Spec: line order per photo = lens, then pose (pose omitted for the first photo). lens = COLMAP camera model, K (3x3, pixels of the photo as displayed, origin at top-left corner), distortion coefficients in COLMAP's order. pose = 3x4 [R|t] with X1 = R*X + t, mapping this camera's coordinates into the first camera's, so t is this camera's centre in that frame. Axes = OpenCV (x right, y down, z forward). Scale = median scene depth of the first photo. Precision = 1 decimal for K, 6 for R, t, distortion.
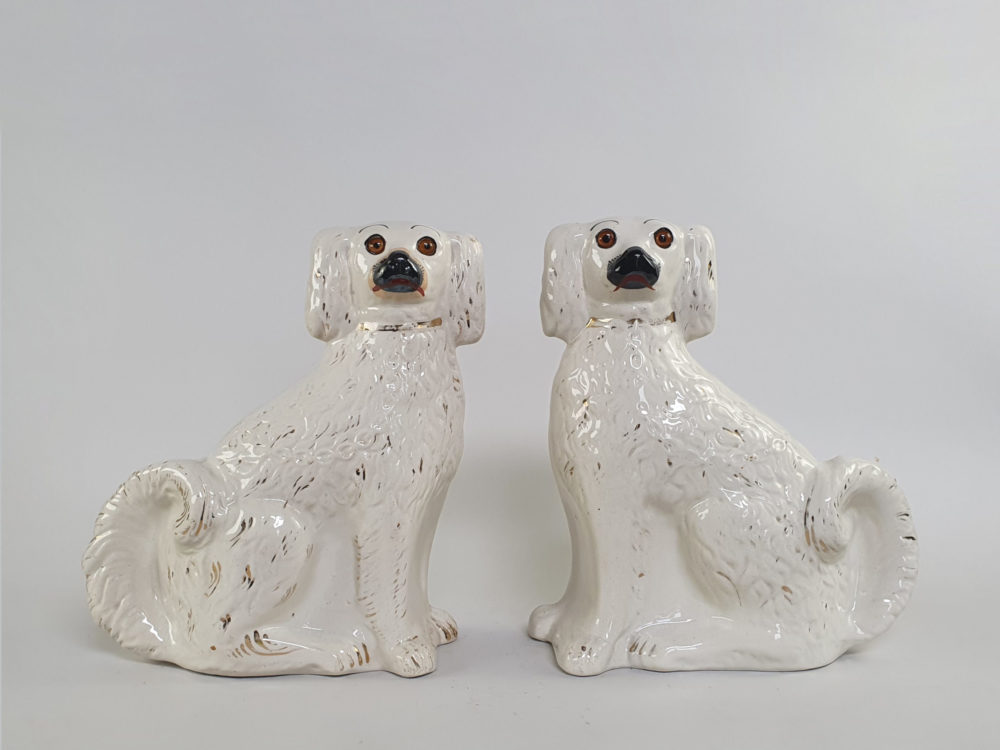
lens RADIAL K [[1104.2, 0, 501.3], [0, 1104.2, 340.3], [0, 0, 1]] dist [0.074674, -0.017211]
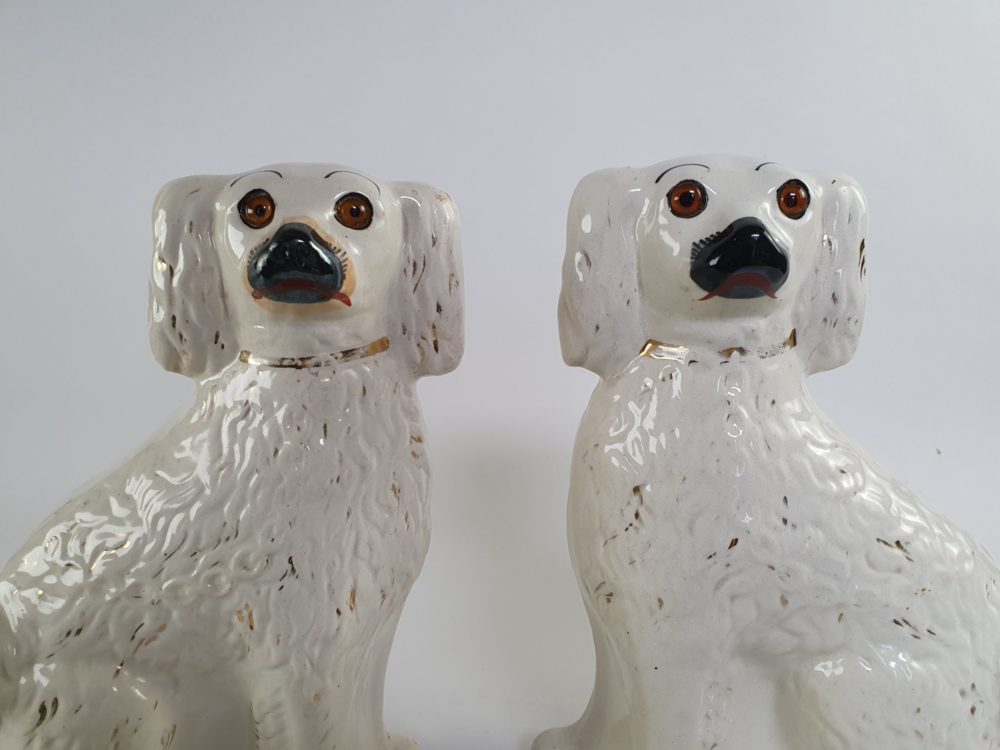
lens RADIAL K [[757.7, 0, 500.0], [0, 757.7, 375.0], [0, 0, 1]] dist [-0.006277, -0.009910]
pose [[0.999989, 0.002385, 0.003935, 0.002917], [-0.003011, 0.985851, 0.167597, -0.069175], [-0.003480, -0.167607, 0.985848, 0.624965]]
